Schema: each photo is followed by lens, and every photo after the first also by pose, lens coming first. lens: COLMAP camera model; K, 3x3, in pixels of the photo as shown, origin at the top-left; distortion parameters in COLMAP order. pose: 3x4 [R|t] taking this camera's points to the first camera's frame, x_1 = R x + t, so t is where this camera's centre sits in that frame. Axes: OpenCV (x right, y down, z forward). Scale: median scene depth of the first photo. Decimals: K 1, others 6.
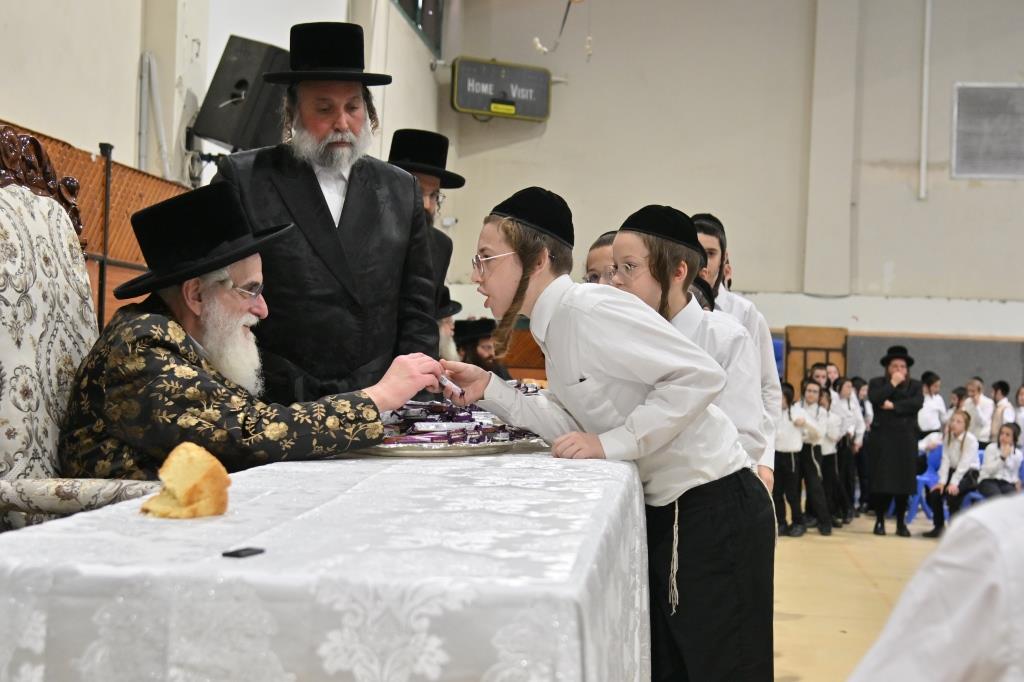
lens RADIAL K [[1375.1, 0, 512.0], [0, 1375.1, 341.0], [0, 0, 1]] dist [-0.000100, 0.022837]
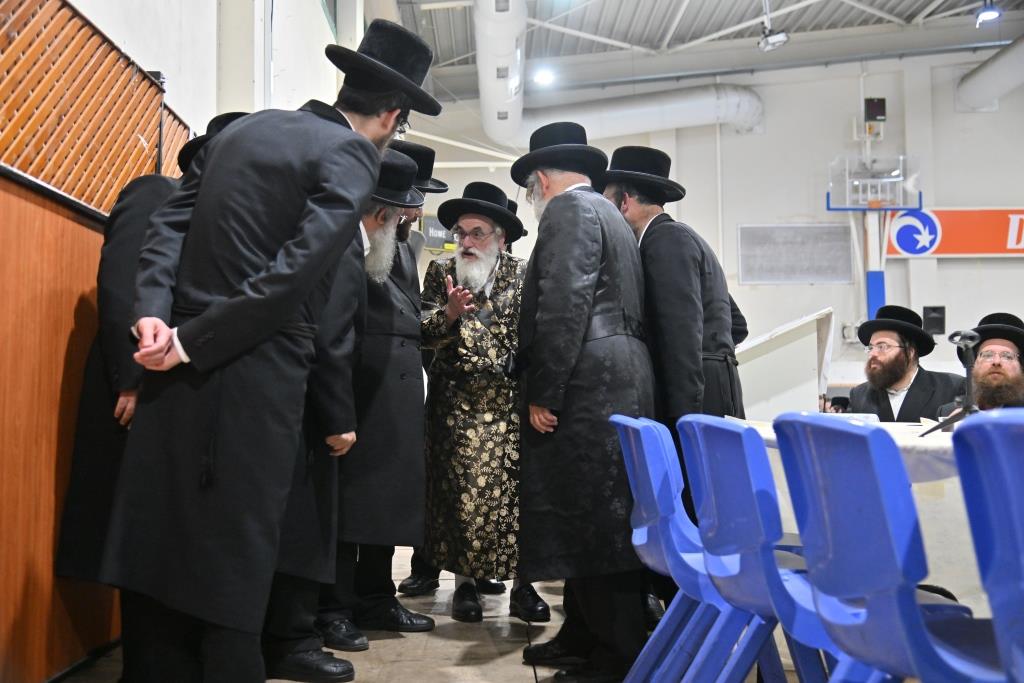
lens RADIAL K [[1061.7, 0, 512.0], [0, 1061.7, 341.5], [0, 0, 1]] dist [-0.007530, -0.014539]
pose [[0.990320, -0.032960, 0.134832, -0.858725], [0.041218, 0.997411, -0.058919, 0.055246], [-0.132541, 0.063906, 0.989115, -1.316232]]
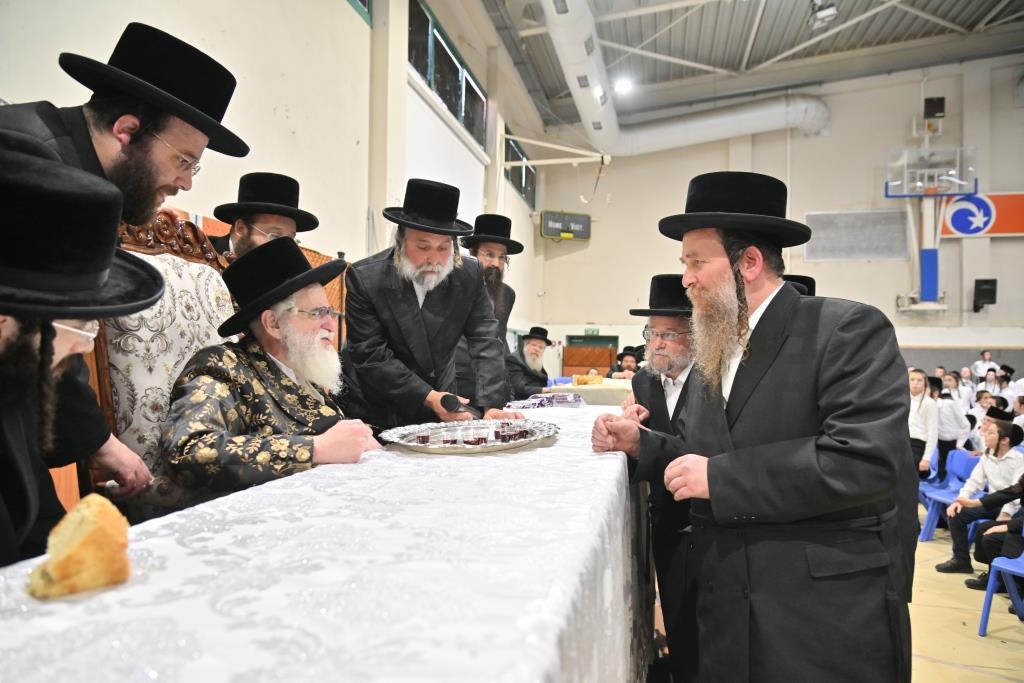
lens RADIAL K [[667.7, 0, 512.0], [0, 667.7, 341.5], [0, 0, 1]] dist [0.001145, 0.000185]
pose [[0.994964, -0.023327, -0.097484, 0.044291], [0.021634, 0.999597, -0.018395, -0.005968], [0.097874, 0.016193, 0.995067, 0.365294]]
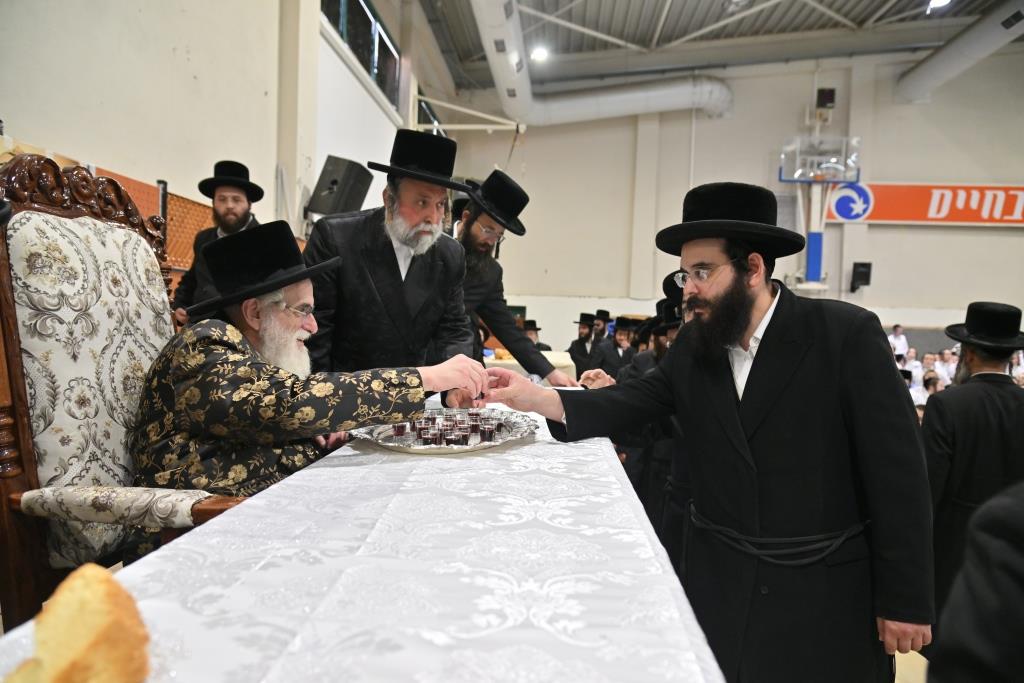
lens RADIAL K [[667.7, 0, 512.0], [0, 667.7, 341.5], [0, 0, 1]] dist [0.001145, 0.000185]
pose [[0.998783, -0.001764, 0.049289, -0.031097], [0.000196, 0.999494, 0.031809, -0.025914], [-0.049320, -0.031761, 0.998278, 0.410781]]
